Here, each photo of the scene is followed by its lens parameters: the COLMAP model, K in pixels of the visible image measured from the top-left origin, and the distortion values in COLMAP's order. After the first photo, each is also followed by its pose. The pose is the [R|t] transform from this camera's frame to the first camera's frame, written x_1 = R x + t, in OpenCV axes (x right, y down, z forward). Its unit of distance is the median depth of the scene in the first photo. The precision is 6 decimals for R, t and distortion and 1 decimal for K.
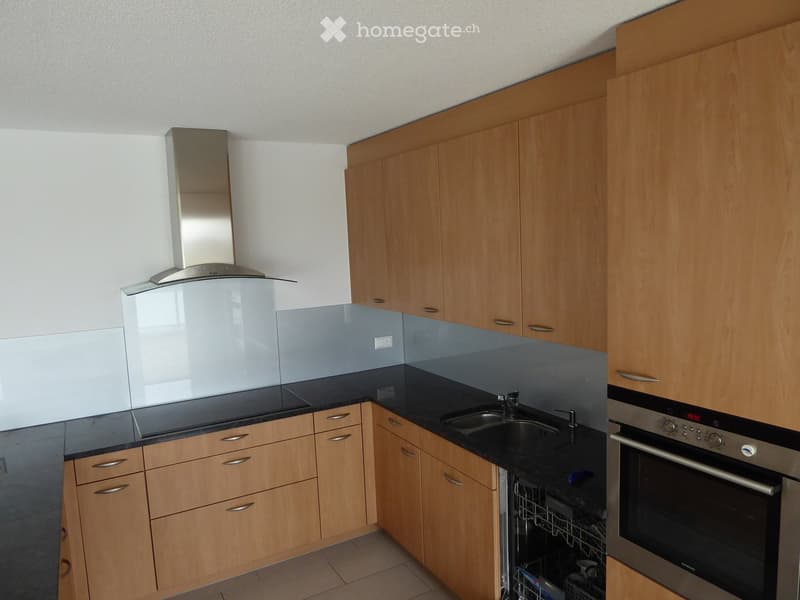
lens RADIAL K [[558.7, 0, 400.0], [0, 558.7, 300.0], [0, 0, 1]] dist [0.010192, 0.002817]
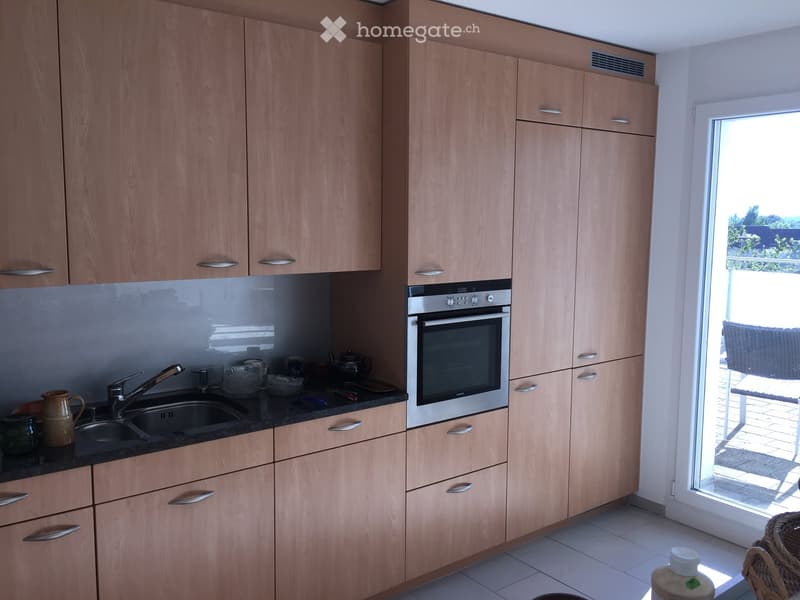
lens RADIAL K [[653.9, 0, 400.0], [0, 653.9, 300.0], [0, 0, 1]] dist [0.014742, 0.001602]
pose [[-0.103111, -0.070821, 0.992145, -1.128557], [0.116665, 0.989716, 0.082772, 0.065571], [-0.987804, 0.124283, -0.093788, 1.246907]]
